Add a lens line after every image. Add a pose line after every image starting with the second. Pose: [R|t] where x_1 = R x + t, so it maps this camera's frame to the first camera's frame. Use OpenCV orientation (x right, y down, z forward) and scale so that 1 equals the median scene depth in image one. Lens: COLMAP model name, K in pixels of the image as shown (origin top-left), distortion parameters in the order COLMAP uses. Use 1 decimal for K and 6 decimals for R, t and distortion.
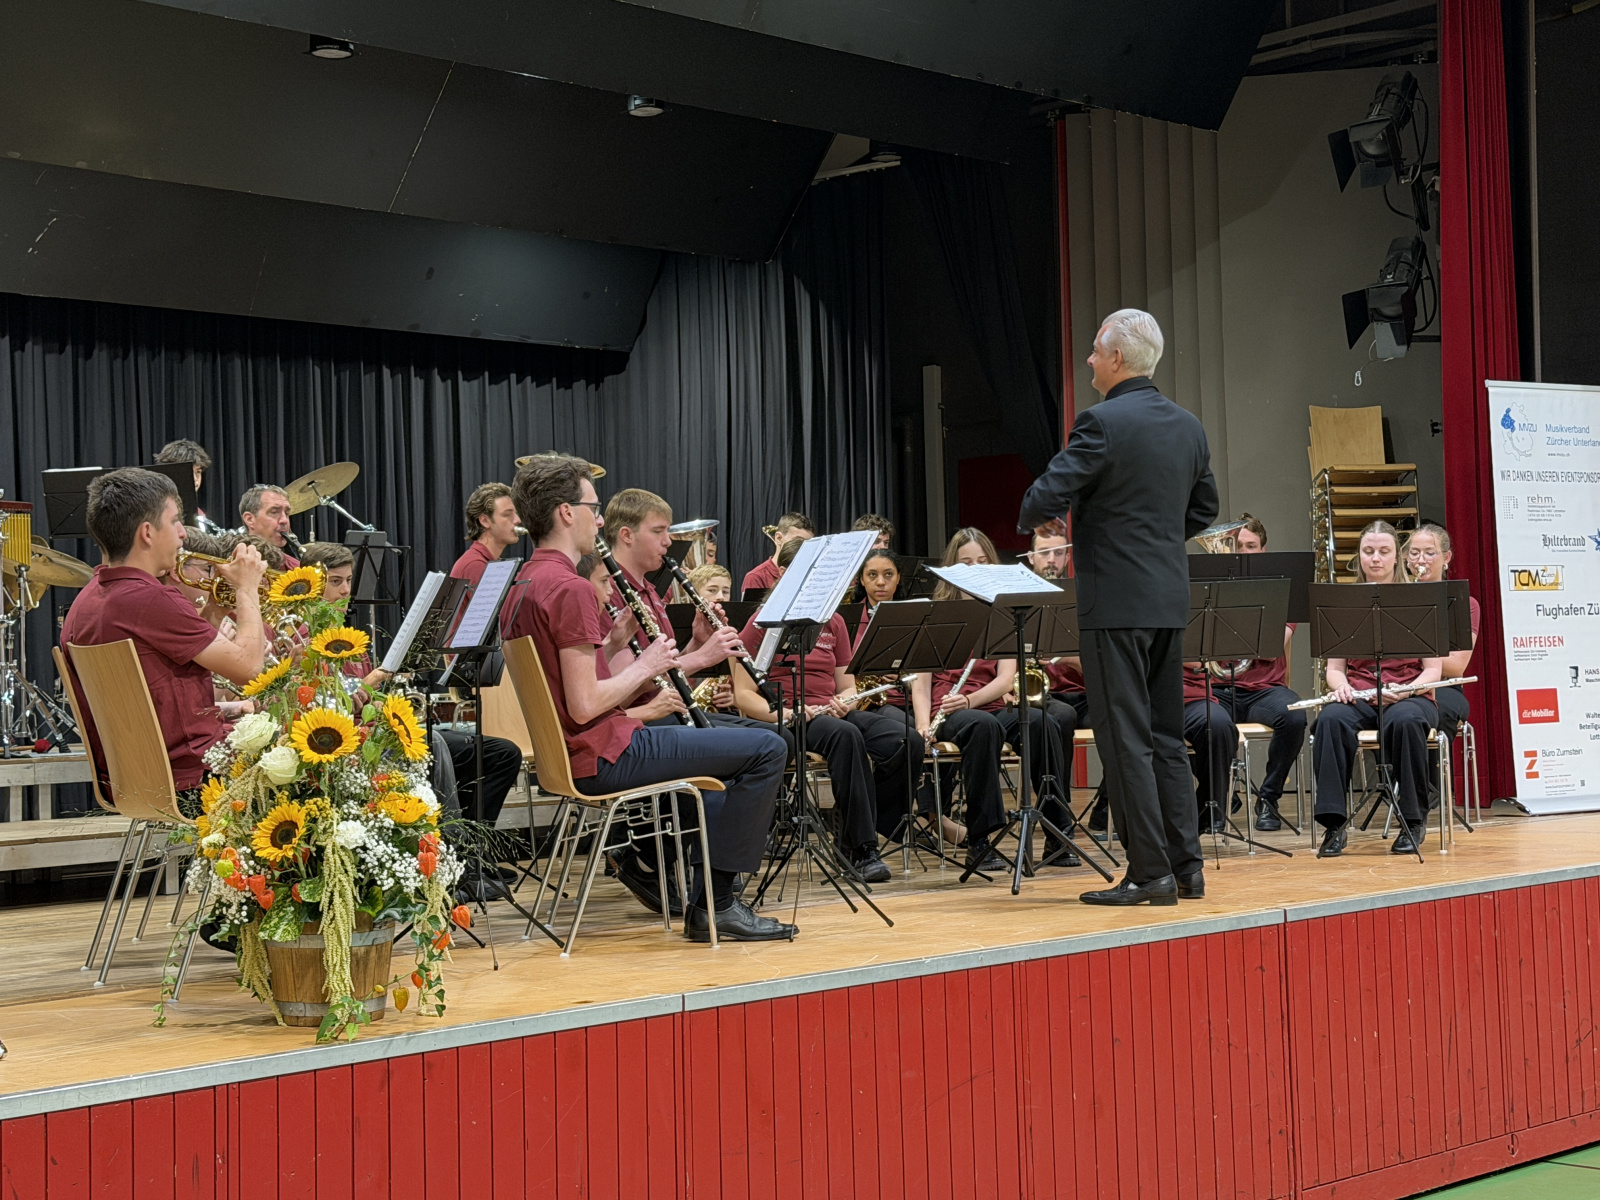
lens RADIAL K [[2533.7, 0, 841.3], [0, 2533.7, 591.9], [0, 0, 1]] dist [0.127090, 0.000000]
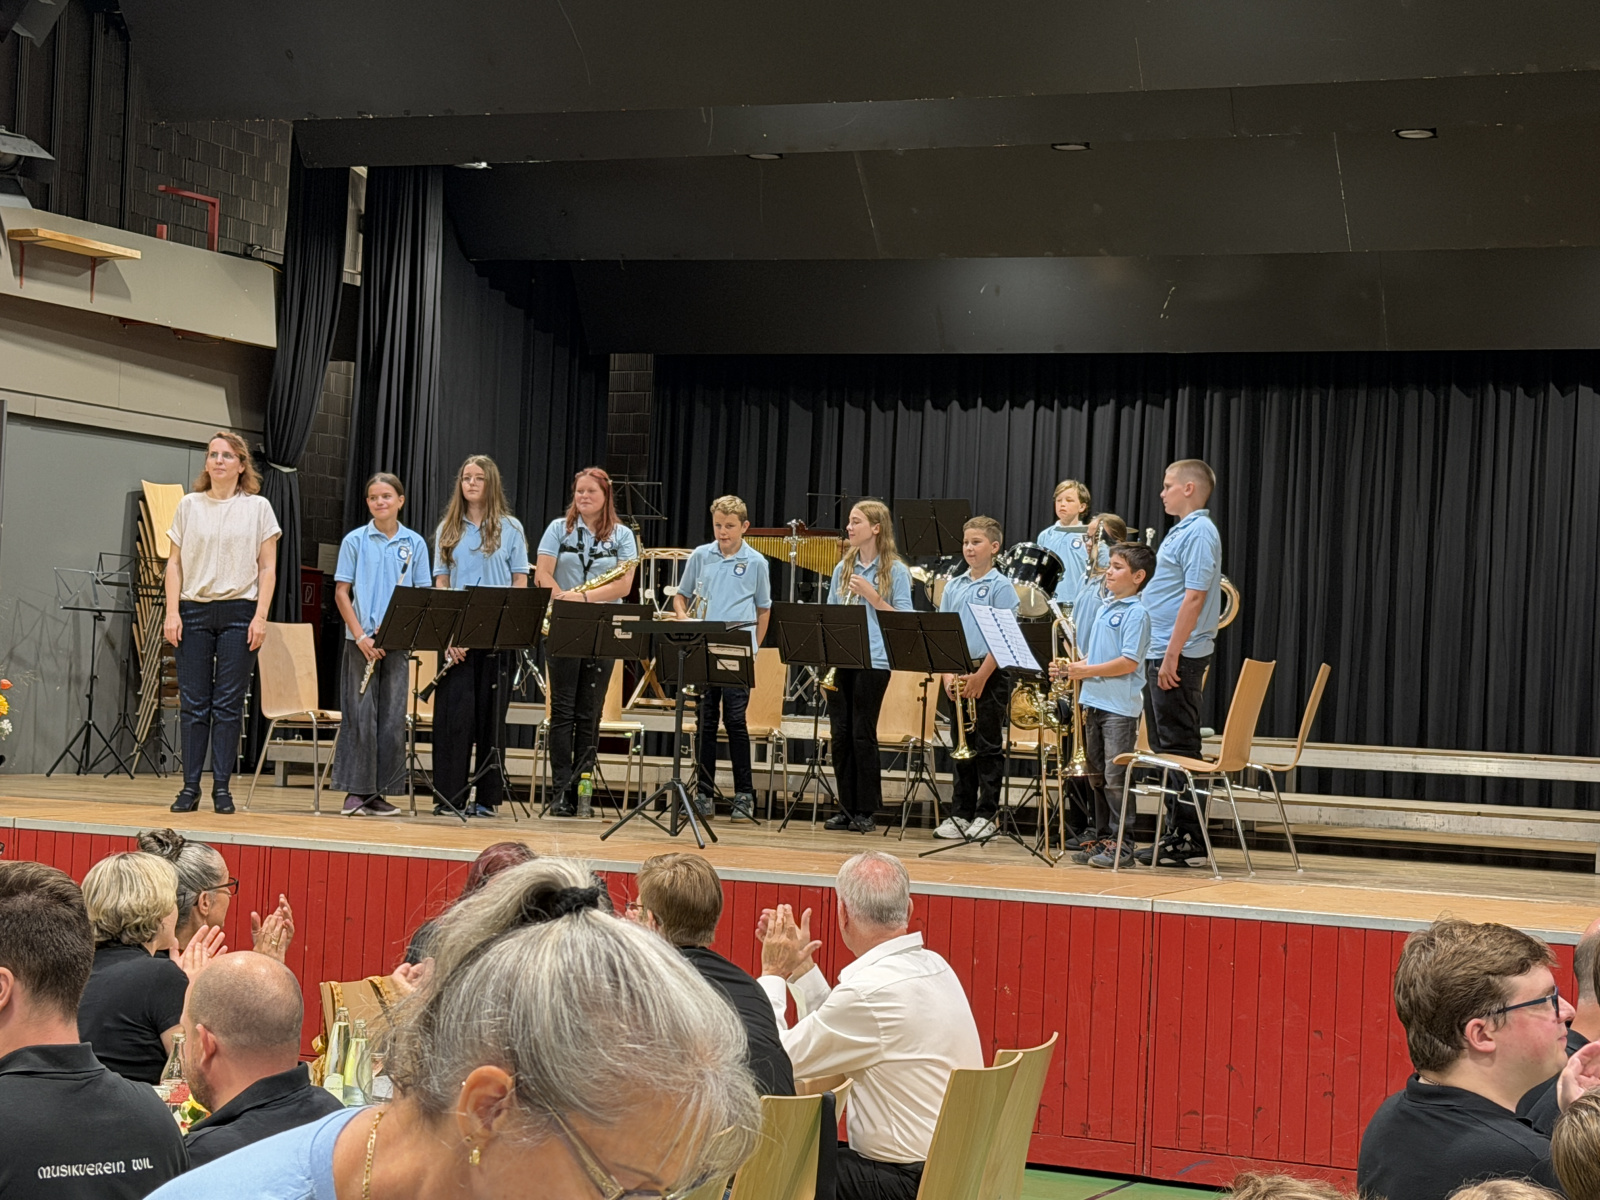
lens RADIAL K [[3101.0, 0, 811.6], [0, 3101.0, 598.5], [0, 0, 1]] dist [0.138356, 0.000000]
pose [[0.348534, 0.017853, -0.937126, 1.091387], [-0.024695, 0.999646, 0.009859, -0.013906], [0.936971, 0.019707, 0.348852, 0.388335]]
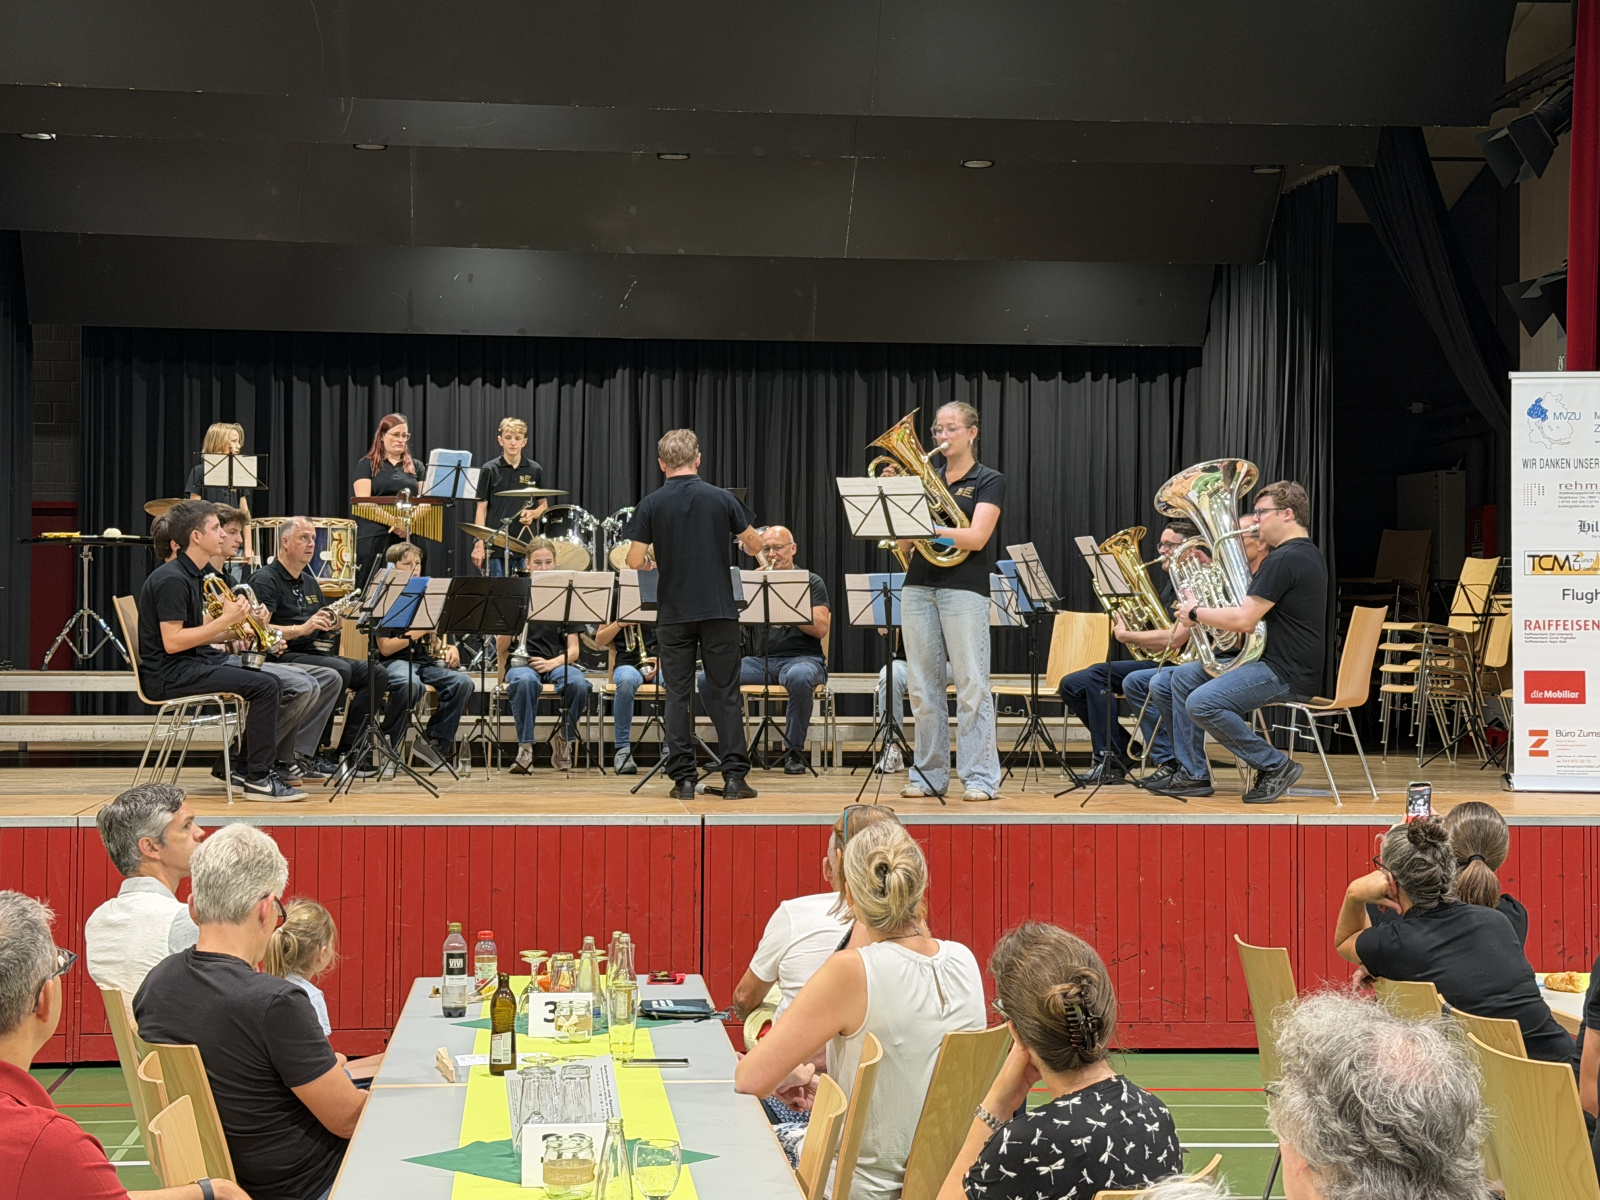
lens RADIAL K [[2611.6, 0, 791.8], [0, 2611.6, 600.2], [0, 0, 1]] dist [0.124296, 0.000000]
pose [[0.772945, 0.022307, -0.634081, 0.707503], [-0.007174, 0.999625, 0.026422, -0.016358], [0.634433, -0.015874, 0.772815, -0.016341]]
